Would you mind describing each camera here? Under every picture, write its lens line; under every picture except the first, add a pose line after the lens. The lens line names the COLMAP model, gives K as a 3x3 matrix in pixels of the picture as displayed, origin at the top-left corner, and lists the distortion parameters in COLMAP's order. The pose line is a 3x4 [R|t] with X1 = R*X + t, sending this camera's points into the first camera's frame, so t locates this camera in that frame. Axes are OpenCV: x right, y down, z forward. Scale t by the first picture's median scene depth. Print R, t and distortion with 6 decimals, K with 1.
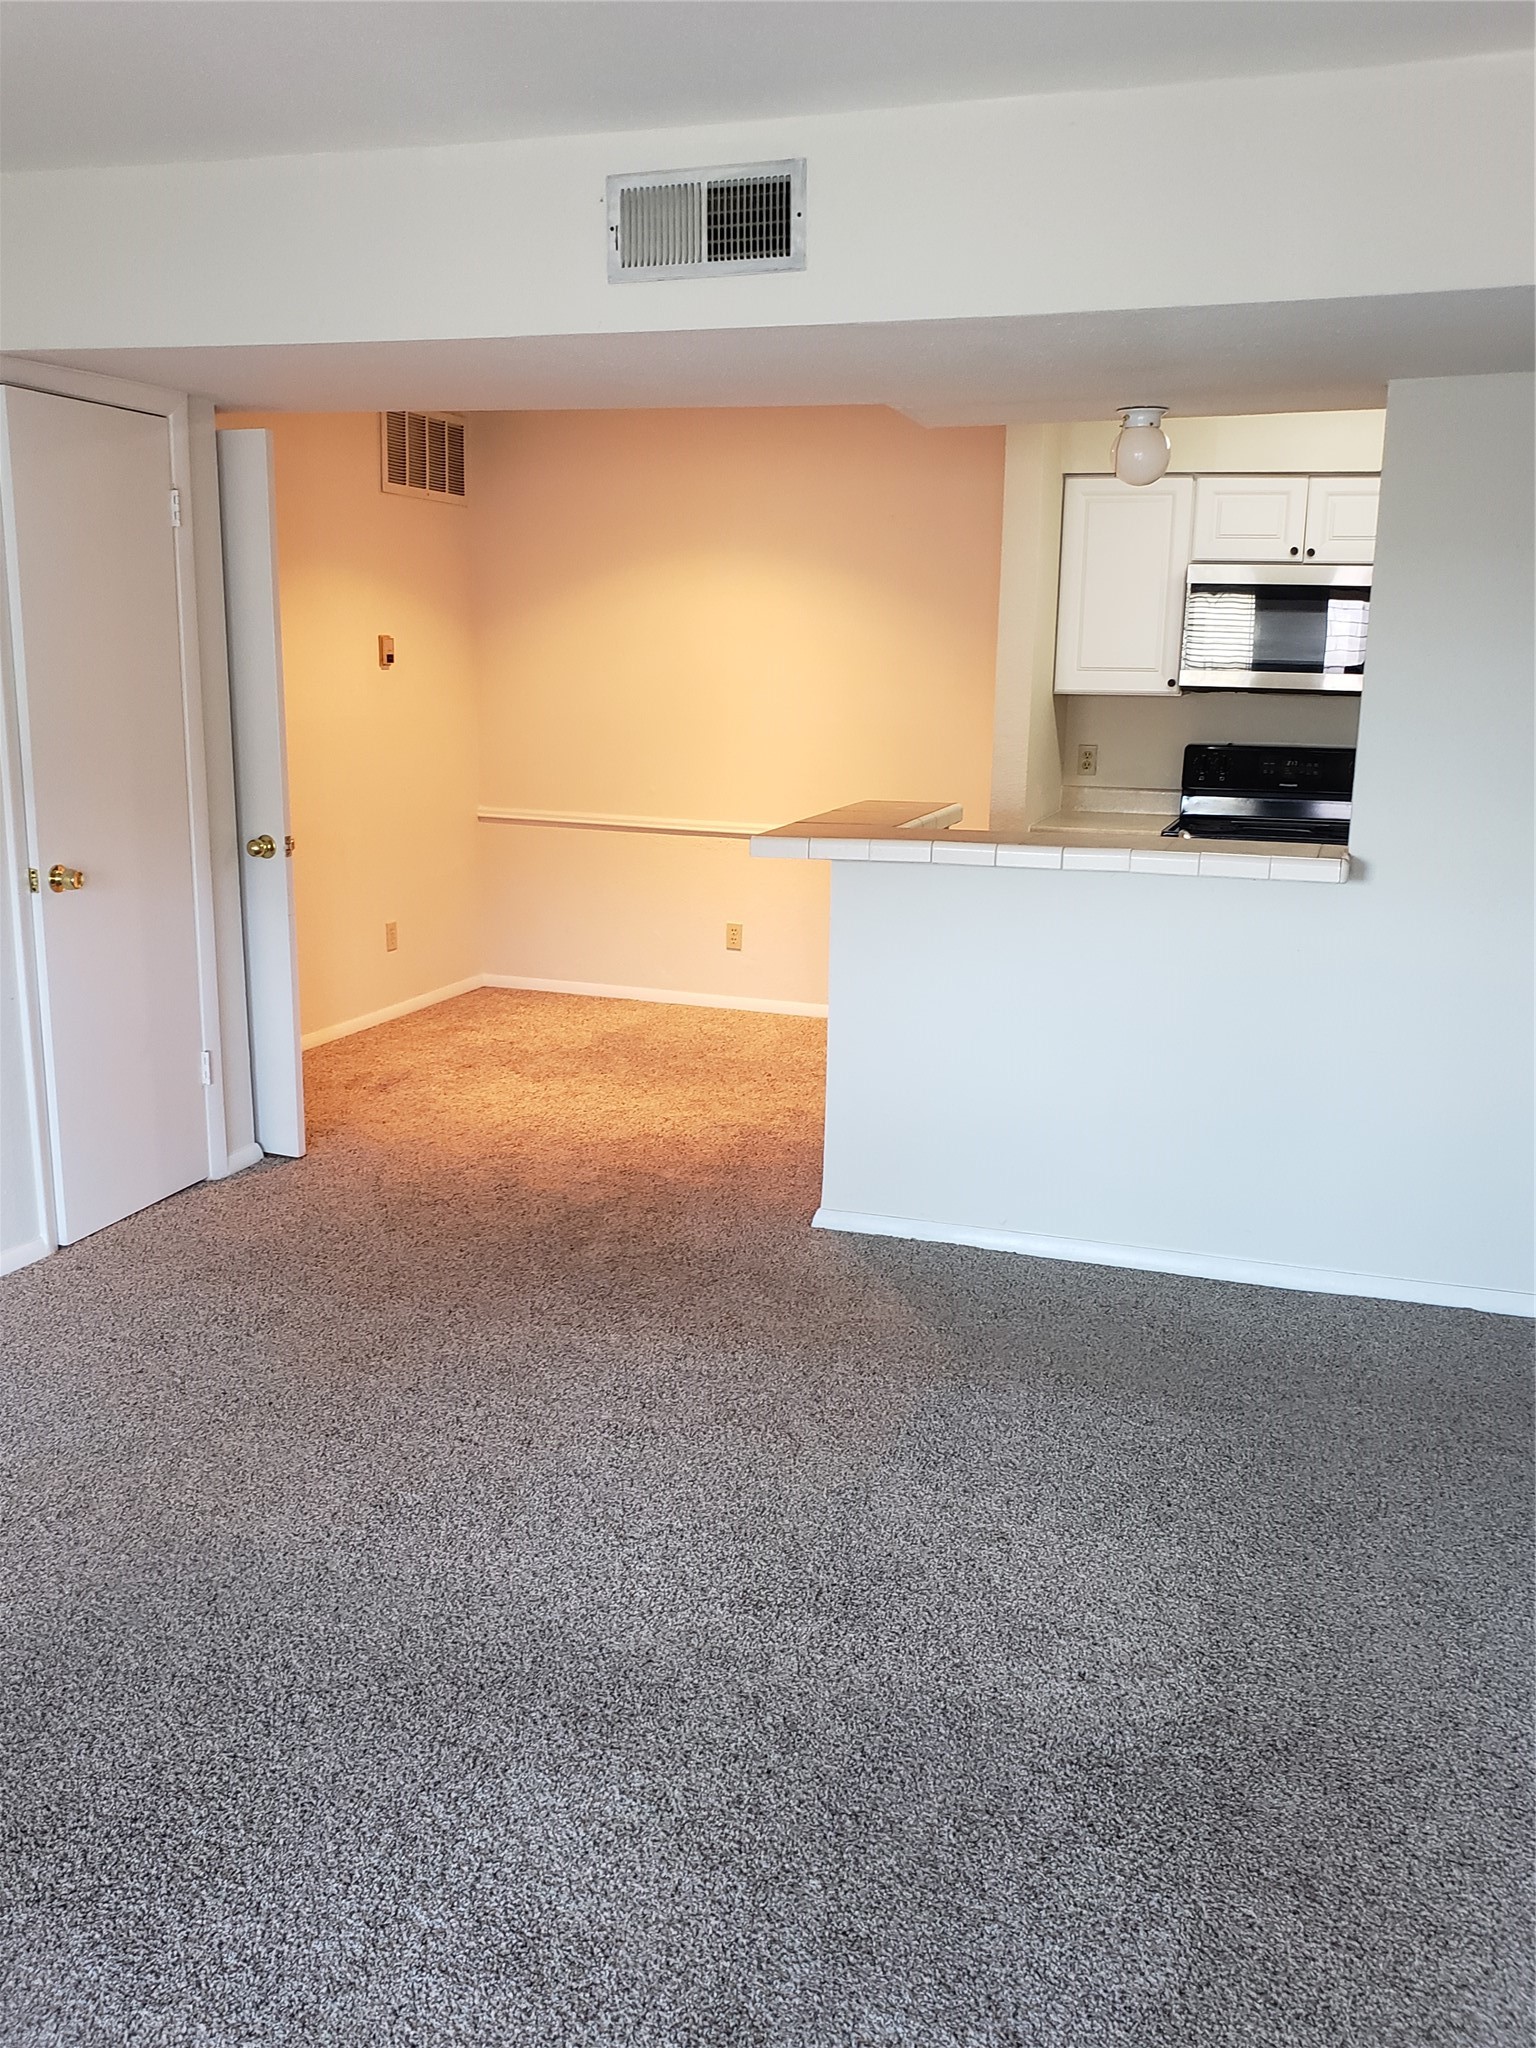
lens RADIAL K [[1777.6, 0, 767.0], [0, 1777.6, 1030.6], [0, 0, 1]] dist [0.075543, -0.099483]
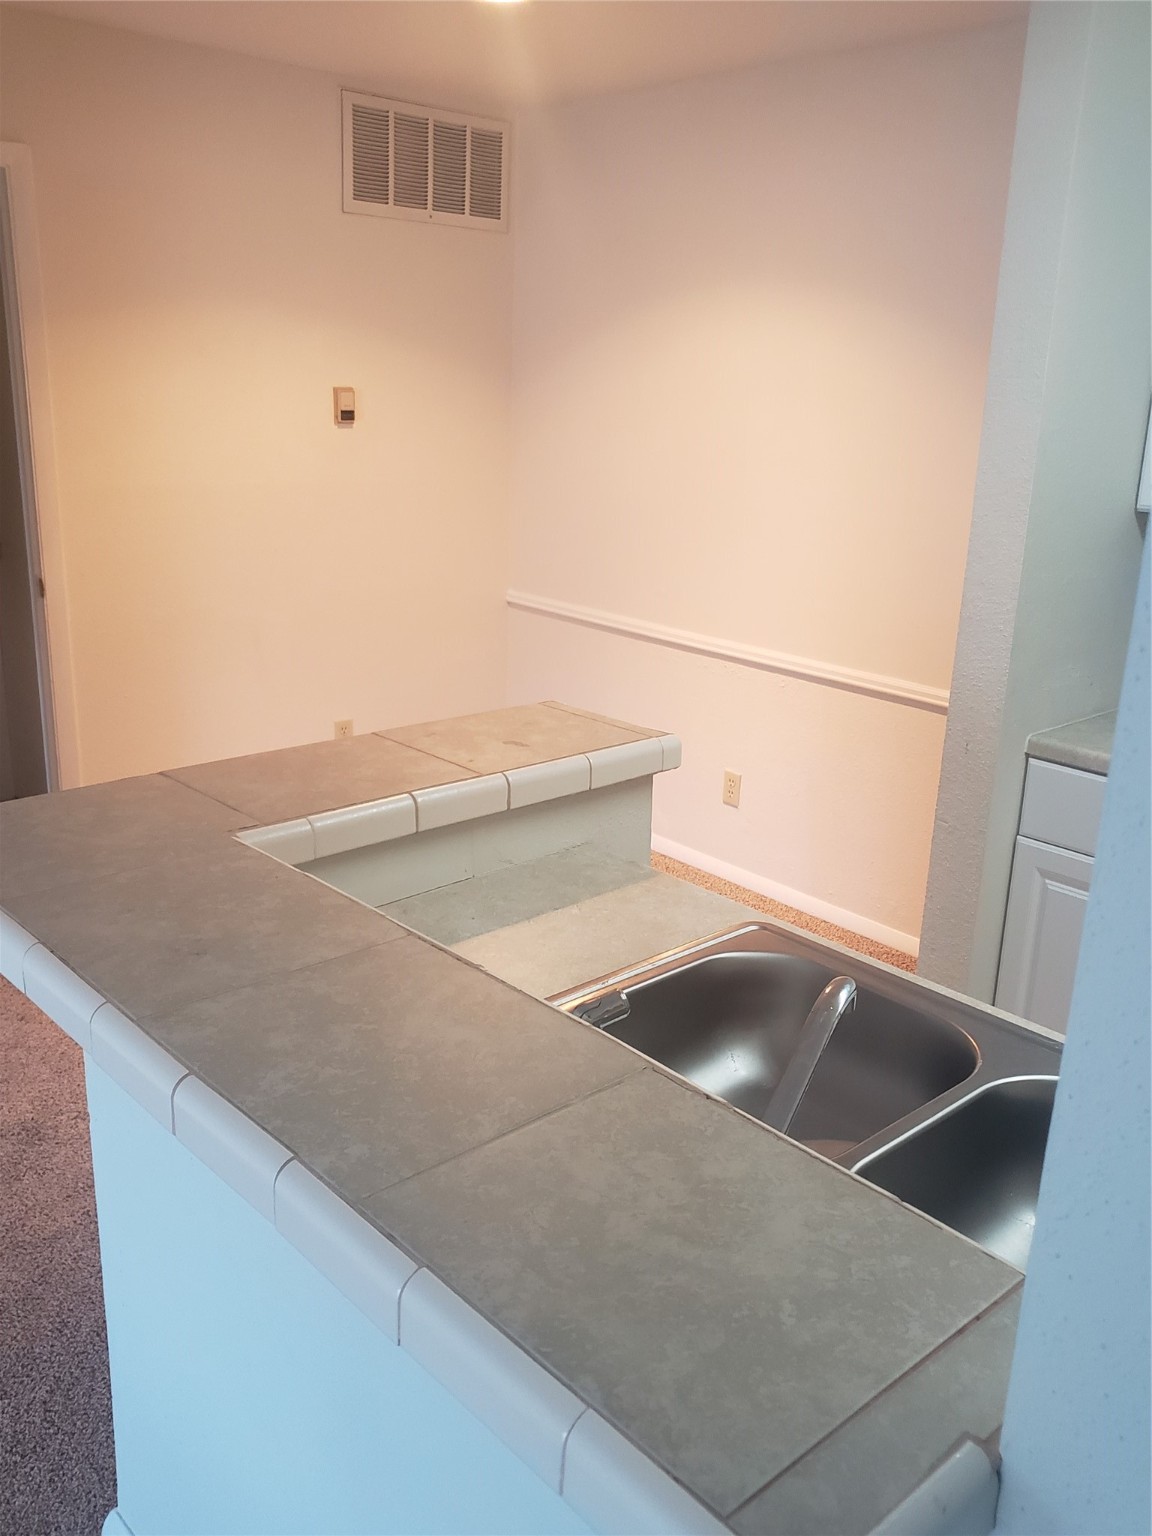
lens RADIAL K [[1333.2, 0, 574.0], [0, 1333.2, 764.0], [0, 0, 1]] dist [0.075543, -0.099483]
pose [[0.887055, 0.142203, -0.439217, 0.232630], [-0.119585, 0.989683, 0.078907, -0.135222], [0.445907, -0.017472, 0.894909, 0.600907]]
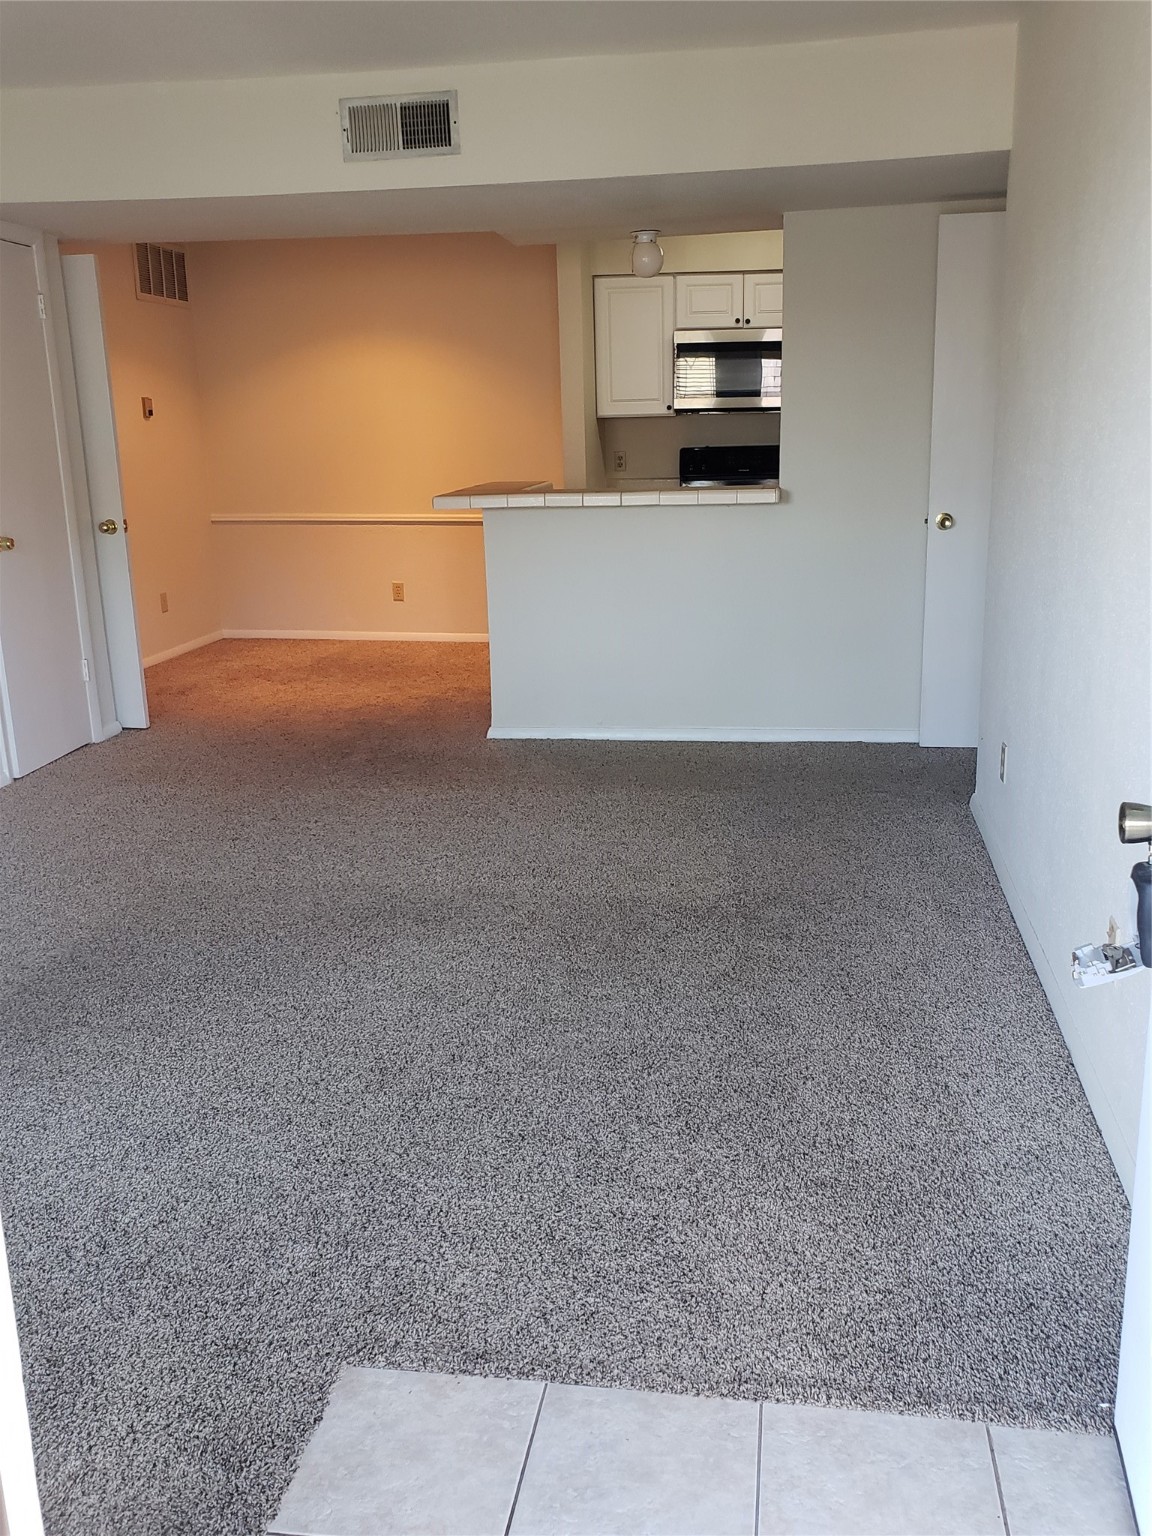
lens RADIAL K [[1333.2, 0, 582.6], [0, 1333.2, 755.3], [0, 0, 1]] dist [0.075543, -0.099483]
pose [[0.985455, -0.077365, 0.151303, -0.062102], [0.072484, 0.996663, 0.037528, 0.072894], [-0.153702, -0.026015, 0.987775, -0.200483]]
